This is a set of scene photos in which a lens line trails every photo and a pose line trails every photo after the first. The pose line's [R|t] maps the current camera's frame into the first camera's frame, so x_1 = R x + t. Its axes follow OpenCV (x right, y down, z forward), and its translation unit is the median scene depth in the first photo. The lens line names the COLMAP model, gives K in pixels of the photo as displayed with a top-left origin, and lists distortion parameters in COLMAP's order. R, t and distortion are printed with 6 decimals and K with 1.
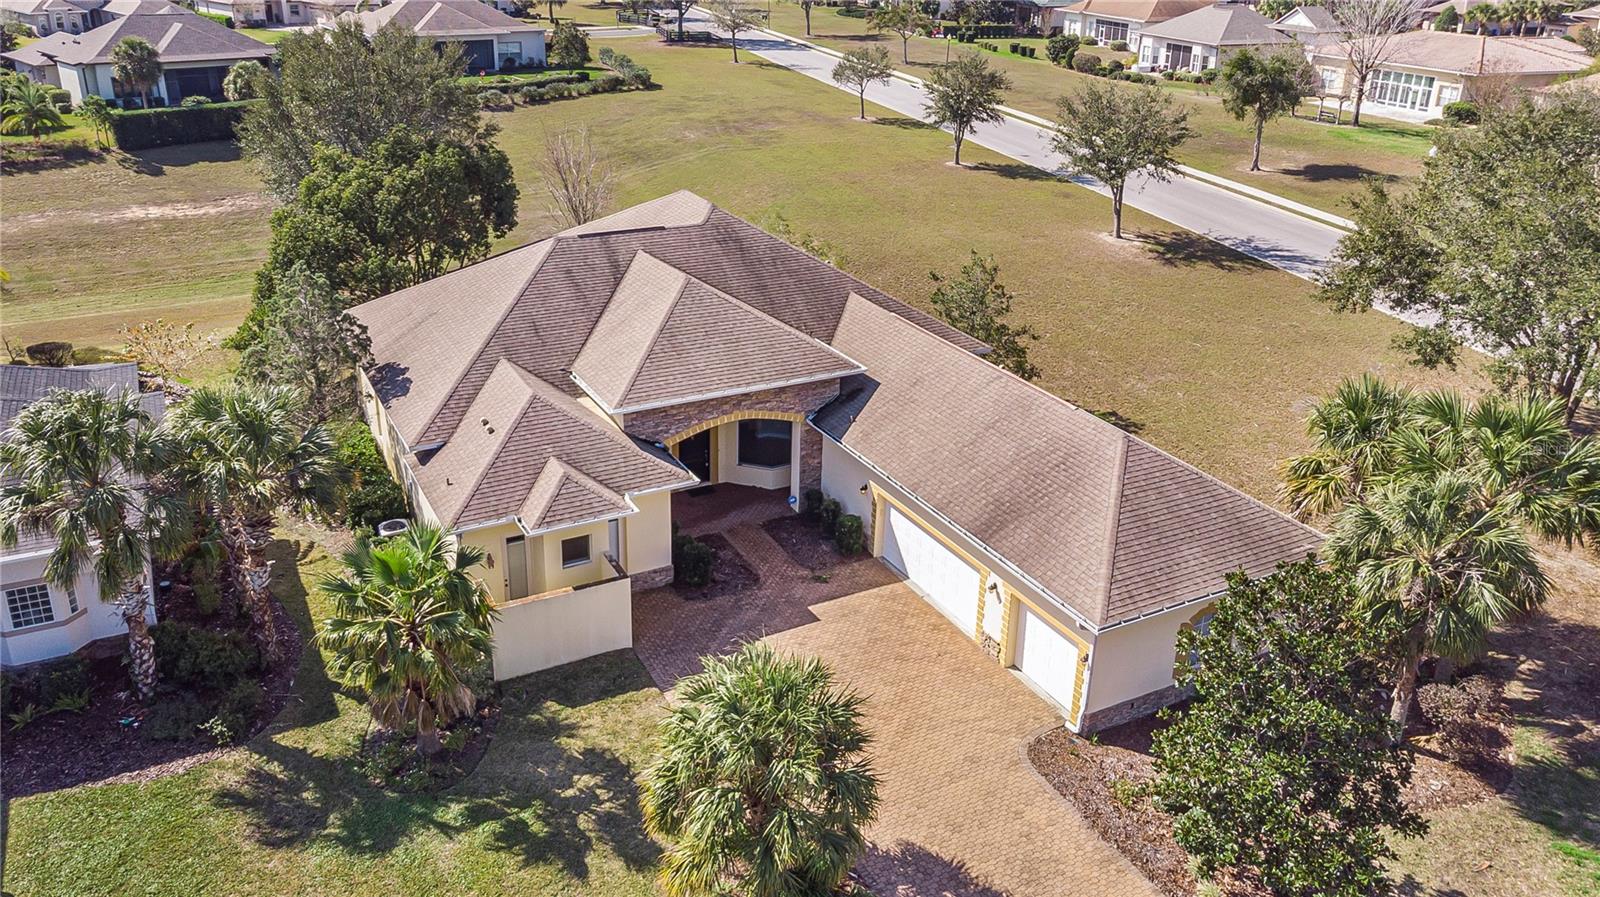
lens RADIAL K [[1180.4, 0, 771.7], [0, 1180.4, 419.8], [0, 0, 1]] dist [0.024731, -0.000090]
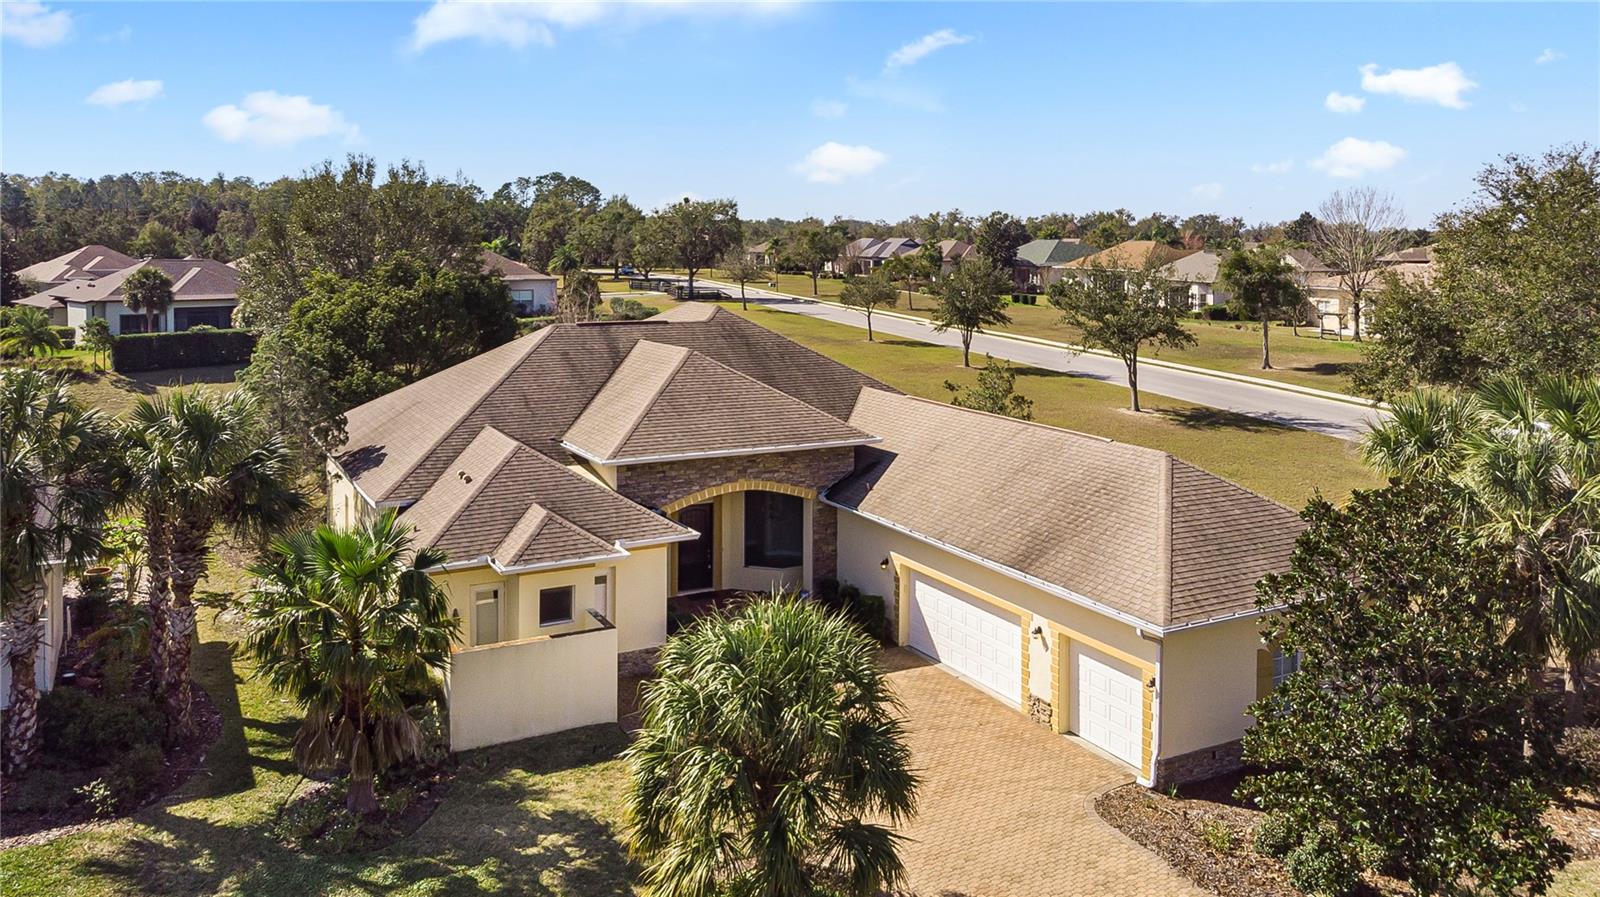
lens RADIAL K [[1211.7, 0, 806.8], [0, 1211.7, 325.9], [0, 0, 1]] dist [0.008920, 0.036457]
pose [[0.999690, -0.012593, 0.021489, 0.001902], [0.018840, 0.946667, -0.321663, 0.213621], [-0.016292, 0.321968, 0.946610, 0.088106]]
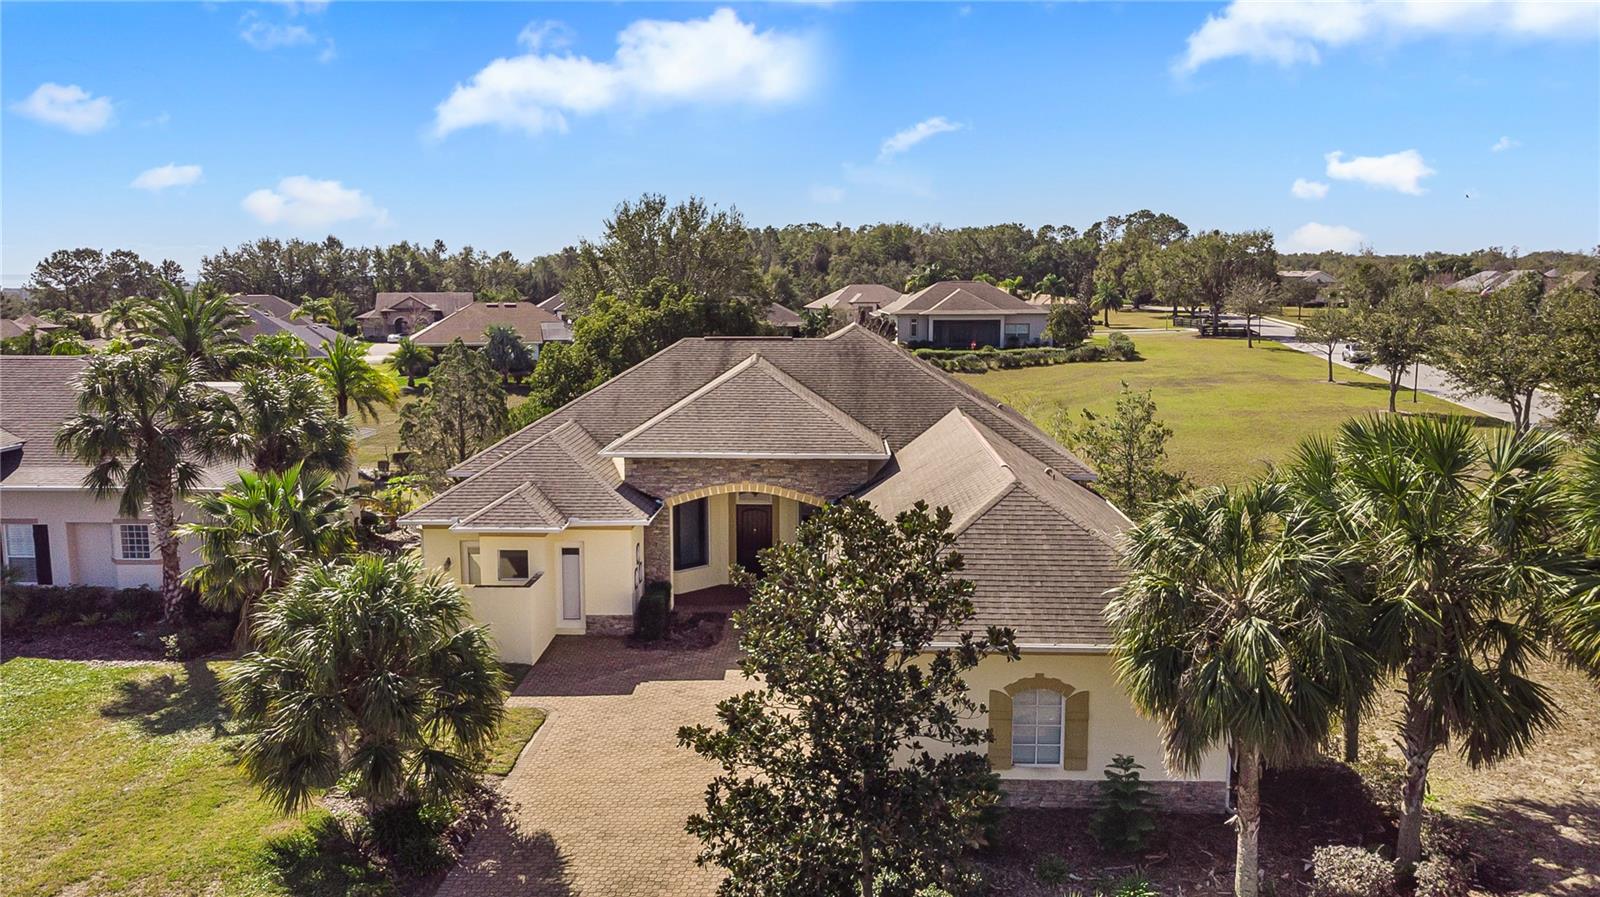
lens RADIAL K [[1179.3, 0, 800.0], [0, 1179.3, 448.5], [0, 0, 1]] dist [-0.019986, 0.092760]
pose [[0.868563, 0.050649, -0.492984, 0.574698], [-0.176148, 0.961357, -0.211576, 0.192148], [0.463217, 0.270605, 0.843921, 0.227384]]
